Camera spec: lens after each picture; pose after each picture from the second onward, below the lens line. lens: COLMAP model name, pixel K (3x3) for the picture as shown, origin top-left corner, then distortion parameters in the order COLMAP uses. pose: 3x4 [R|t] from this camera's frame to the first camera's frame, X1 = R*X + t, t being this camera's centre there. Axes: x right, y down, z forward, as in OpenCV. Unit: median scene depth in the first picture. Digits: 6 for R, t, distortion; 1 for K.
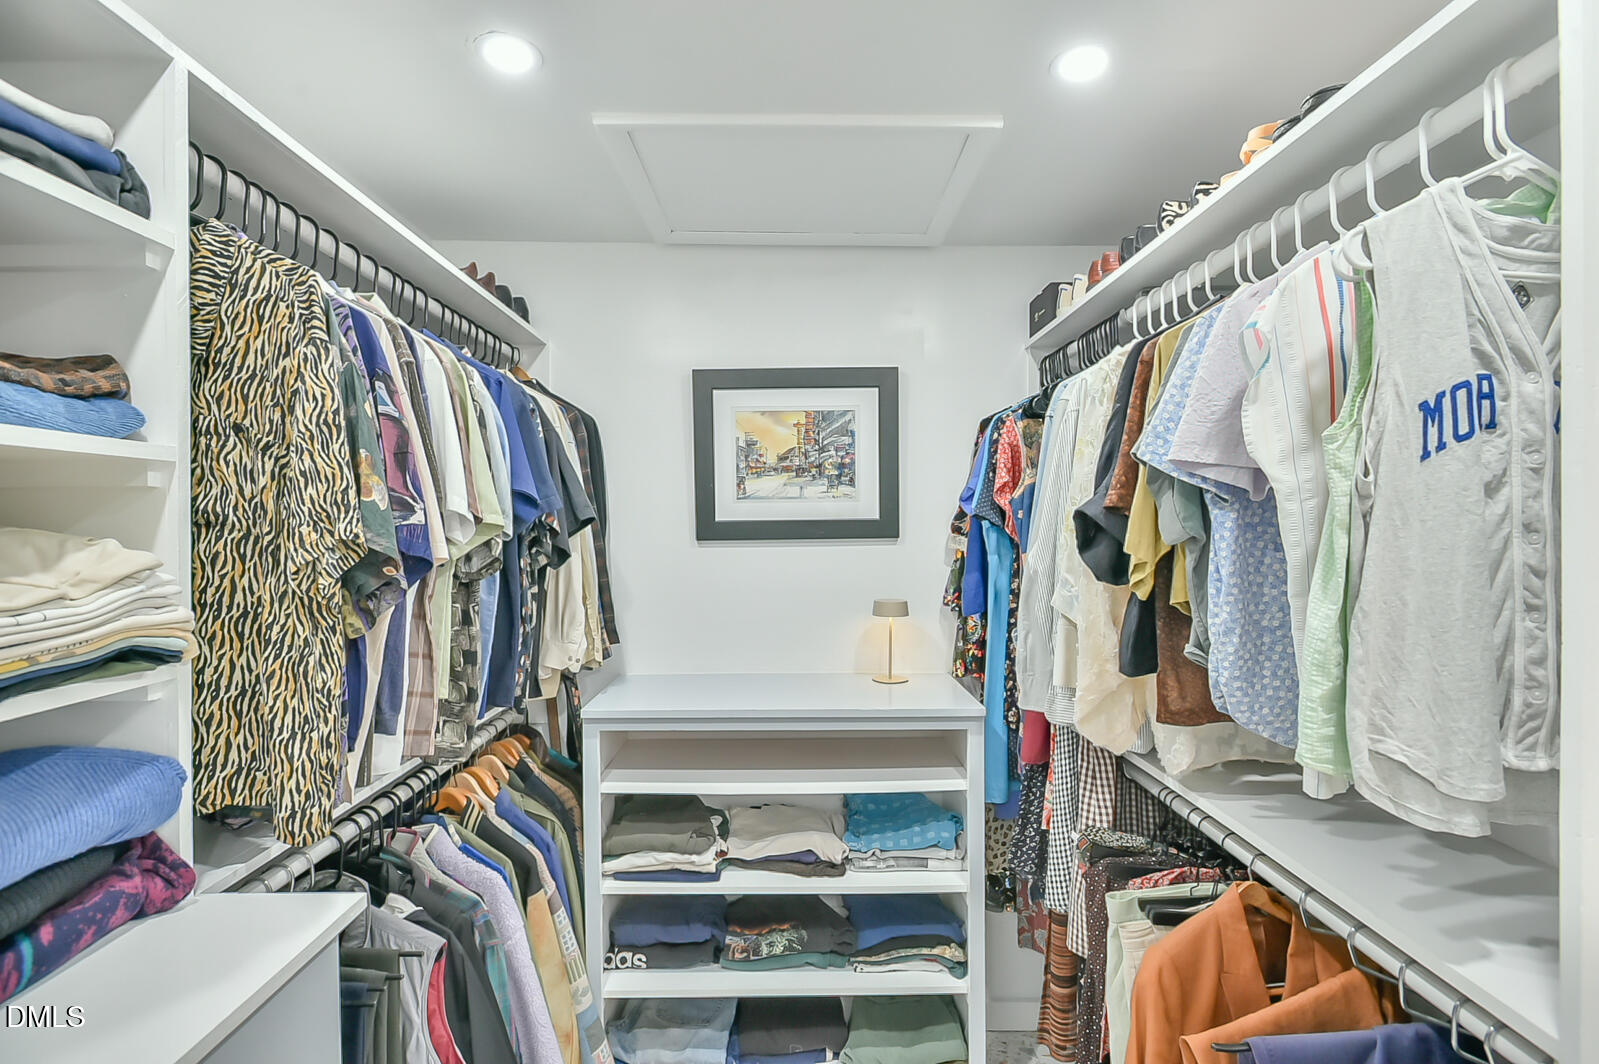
lens RADIAL K [[755.6, 0, 799.5], [0, 755.6, 532.0], [0, 0, 1]] dist [-0.012616, 0.001242]
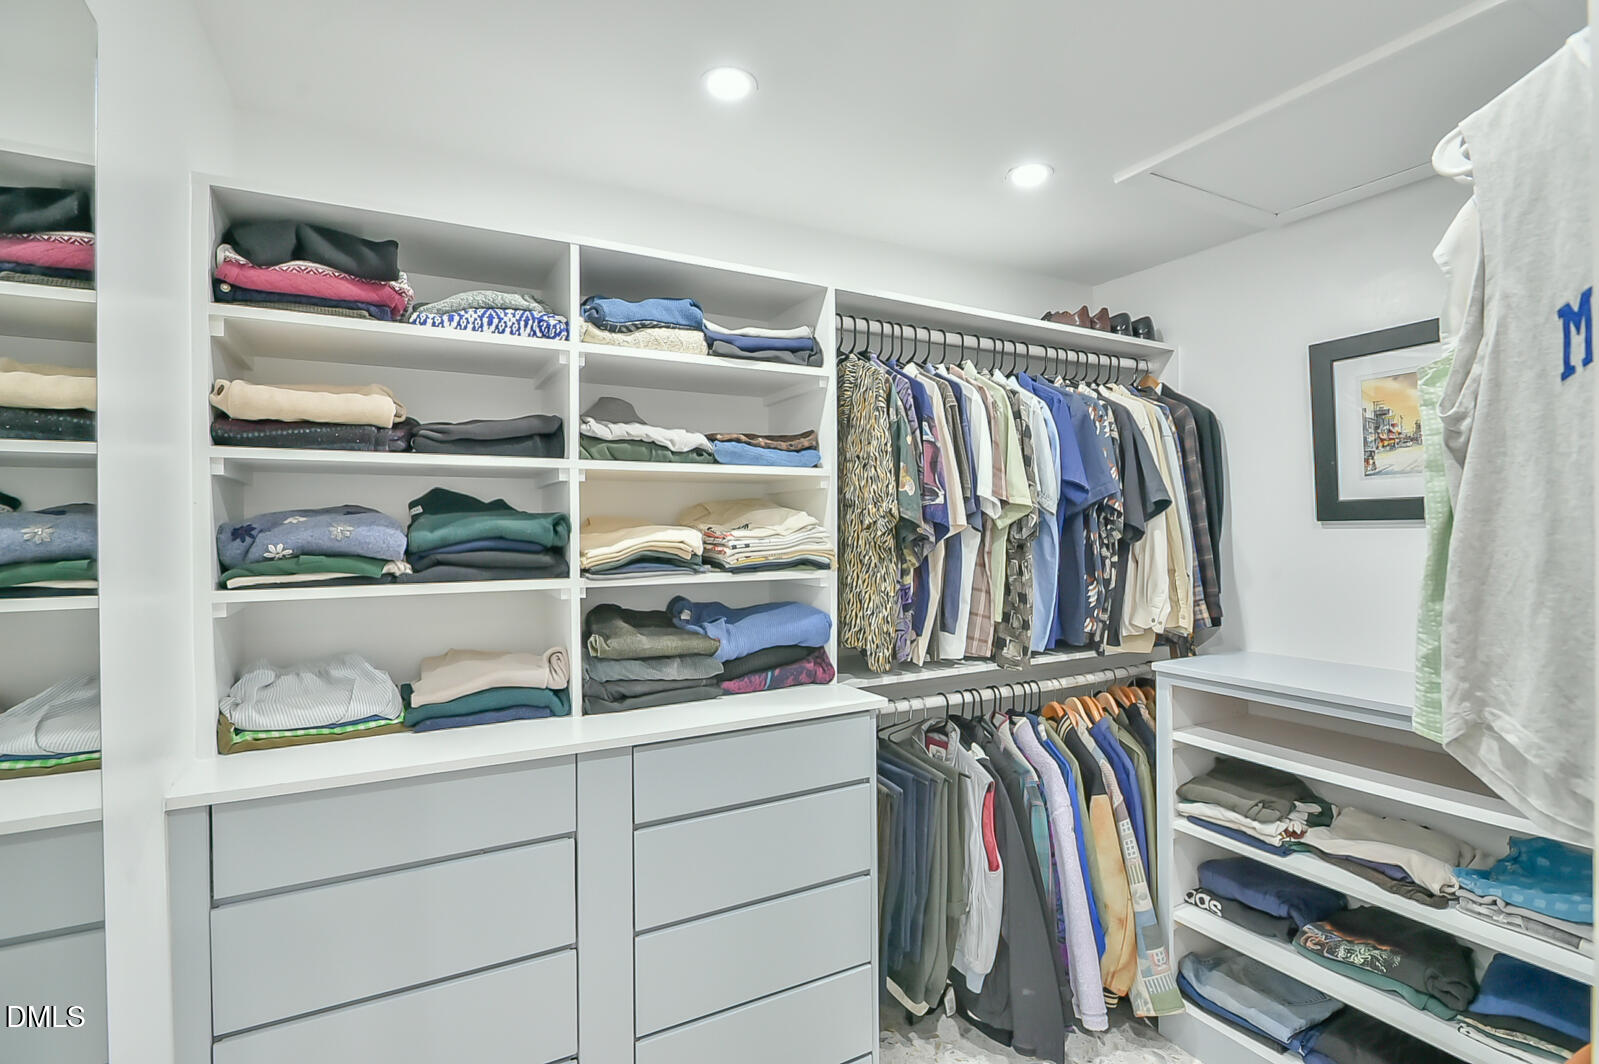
lens RADIAL K [[755.6, 0, 799.5], [0, 755.6, 532.0], [0, 0, 1]] dist [-0.012616, 0.001242]
pose [[0.470663, 0.003196, -0.882307, 0.509266], [-0.001878, 0.999995, 0.002620, 0.030042], [0.882311, 0.000424, 0.470666, -0.044229]]
